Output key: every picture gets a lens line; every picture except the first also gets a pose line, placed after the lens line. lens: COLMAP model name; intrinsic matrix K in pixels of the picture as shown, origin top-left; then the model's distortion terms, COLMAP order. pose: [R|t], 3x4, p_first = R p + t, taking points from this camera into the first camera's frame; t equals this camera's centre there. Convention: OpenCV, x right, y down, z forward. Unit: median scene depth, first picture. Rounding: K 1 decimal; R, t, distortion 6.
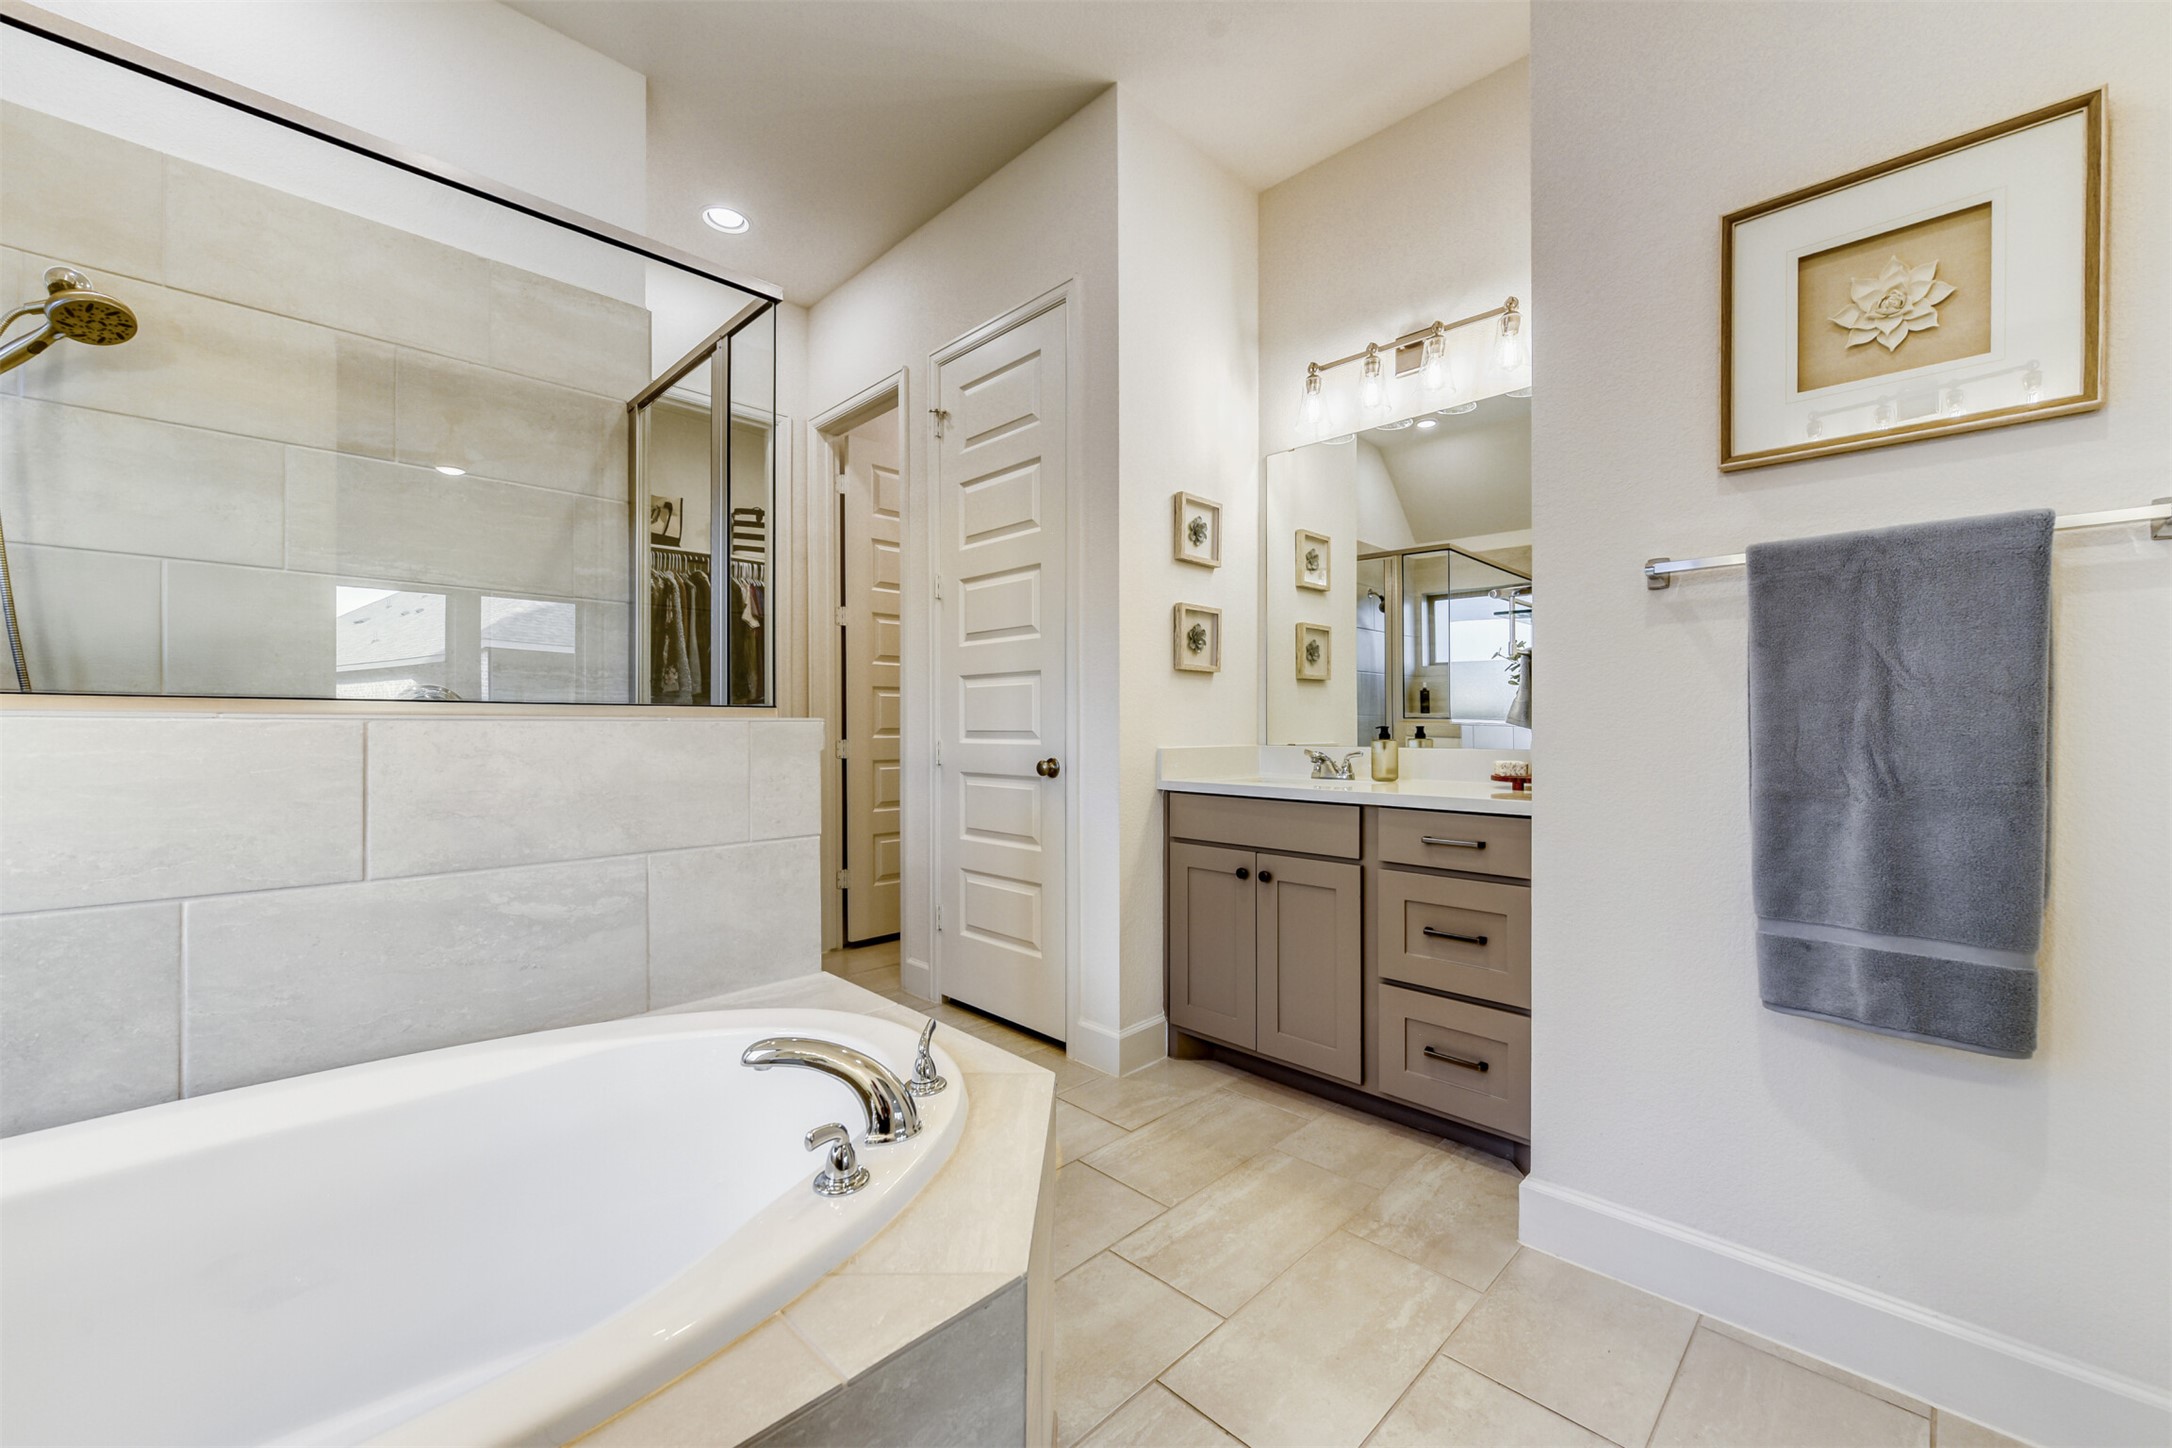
lens RADIAL K [[854.3, 0, 1091.9], [0, 854.3, 728.0], [0, 0, 1]] dist [-0.000974, -0.001184]
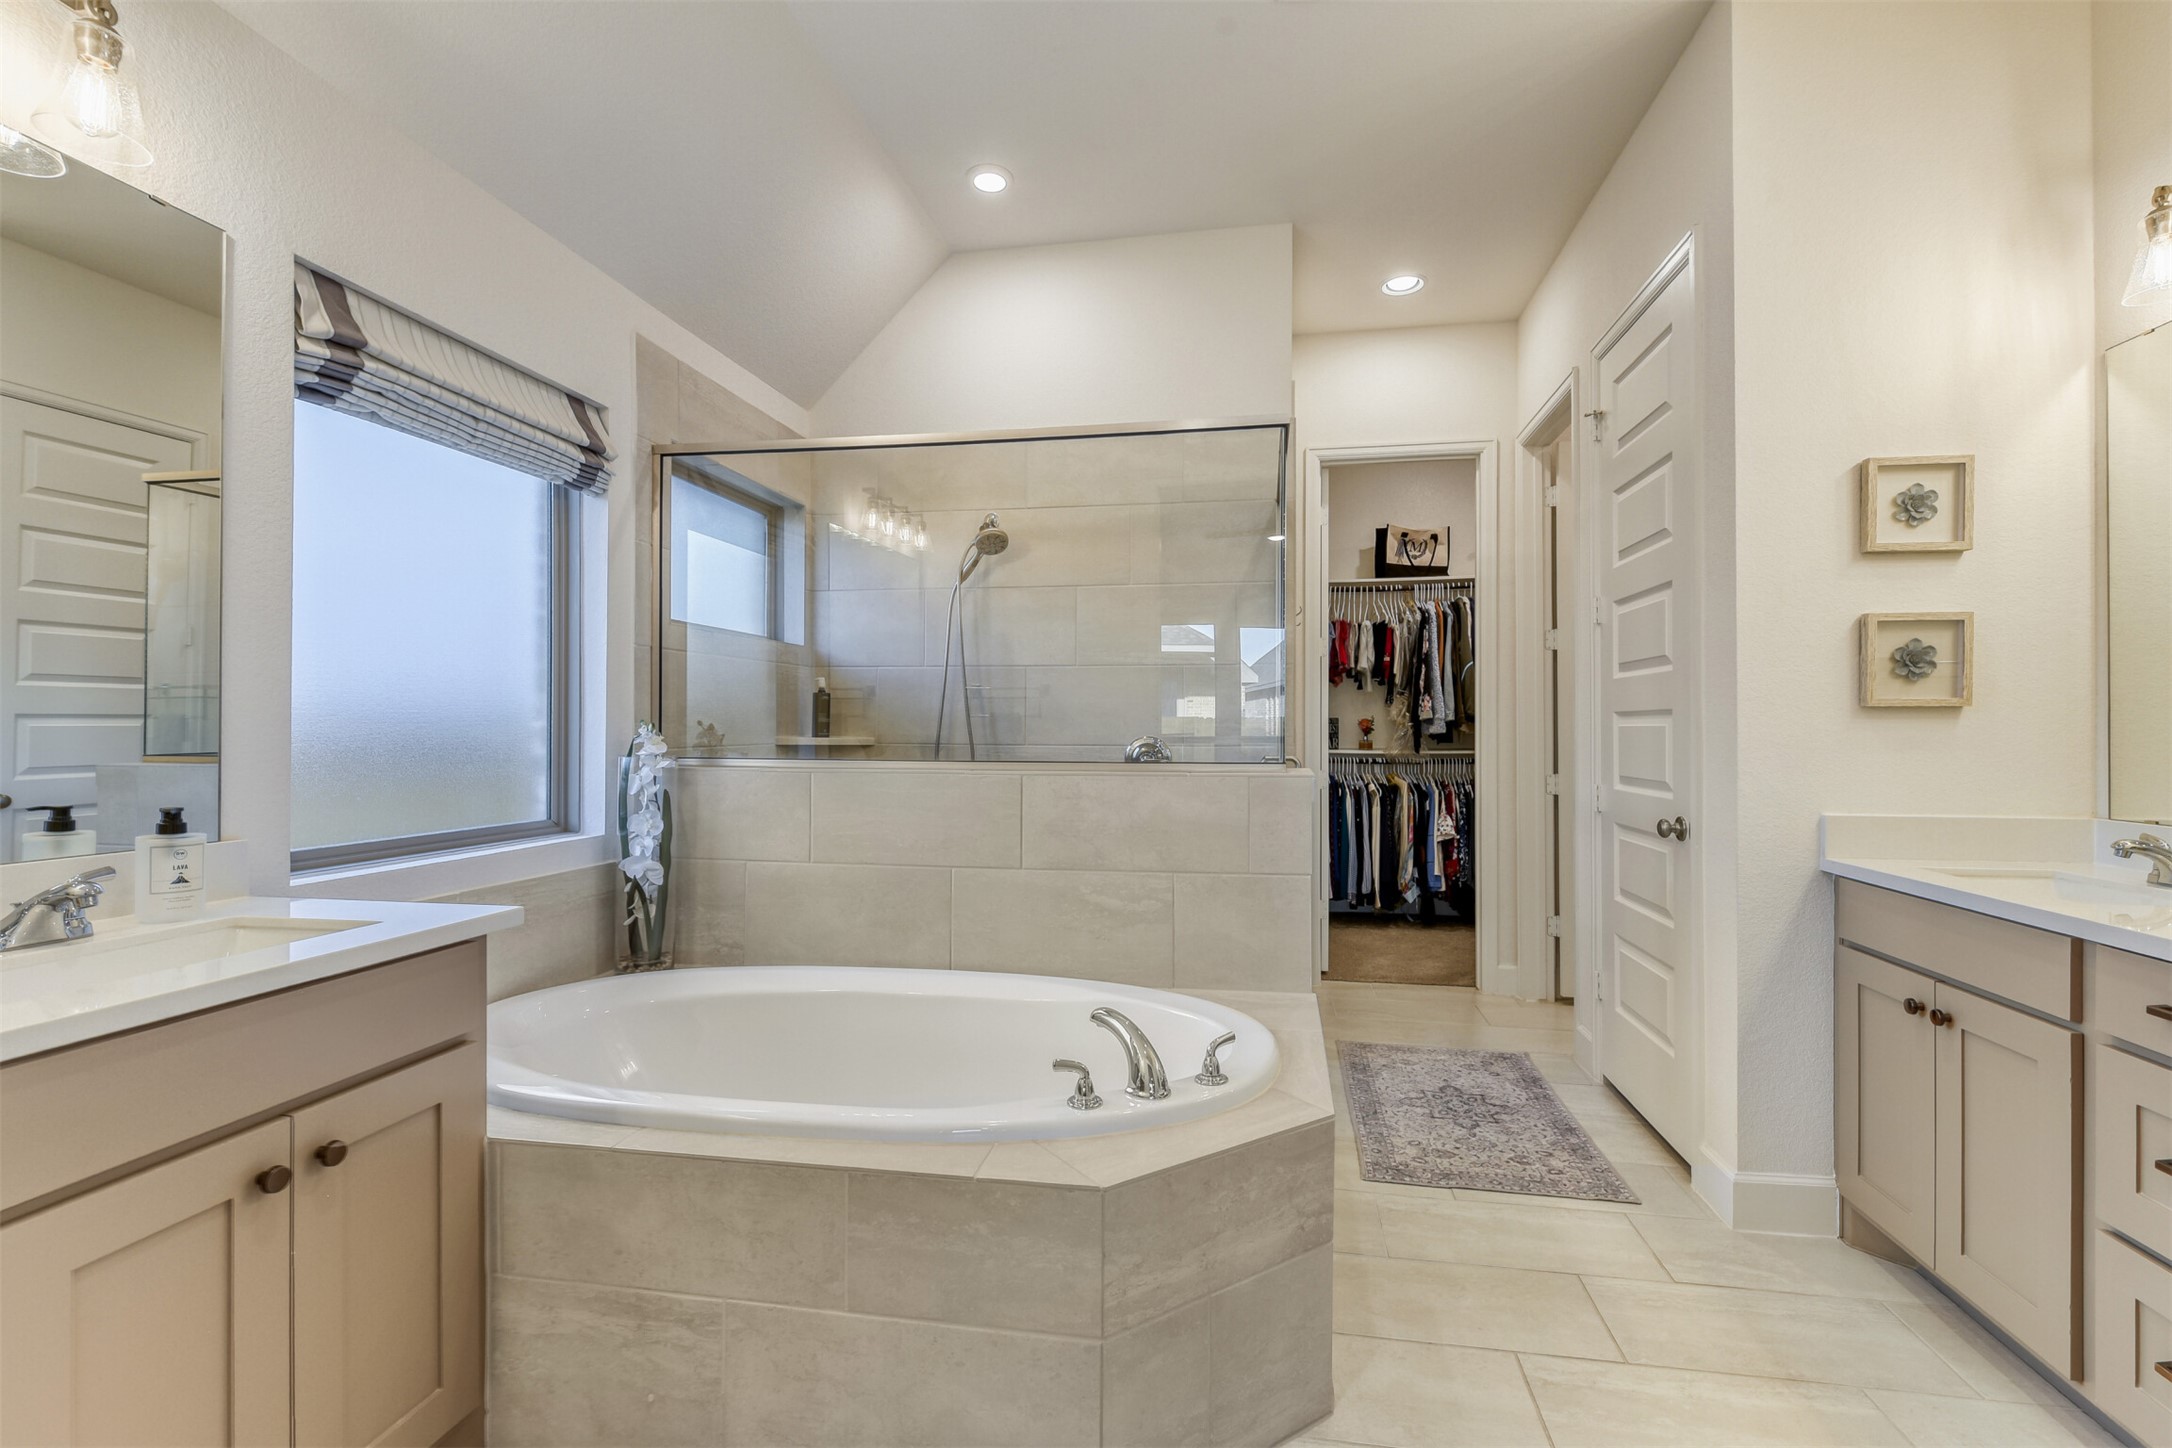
lens RADIAL K [[1037.8, 0, 1150.2], [0, 1037.8, 716.9], [0, 0, 1]] dist [-0.009452, -0.000820]
pose [[0.563439, 0.000628, -0.826158, 0.478699], [-0.000761, 1.000000, 0.000241, -0.059807], [0.826158, 0.000493, 0.563439, 0.015914]]
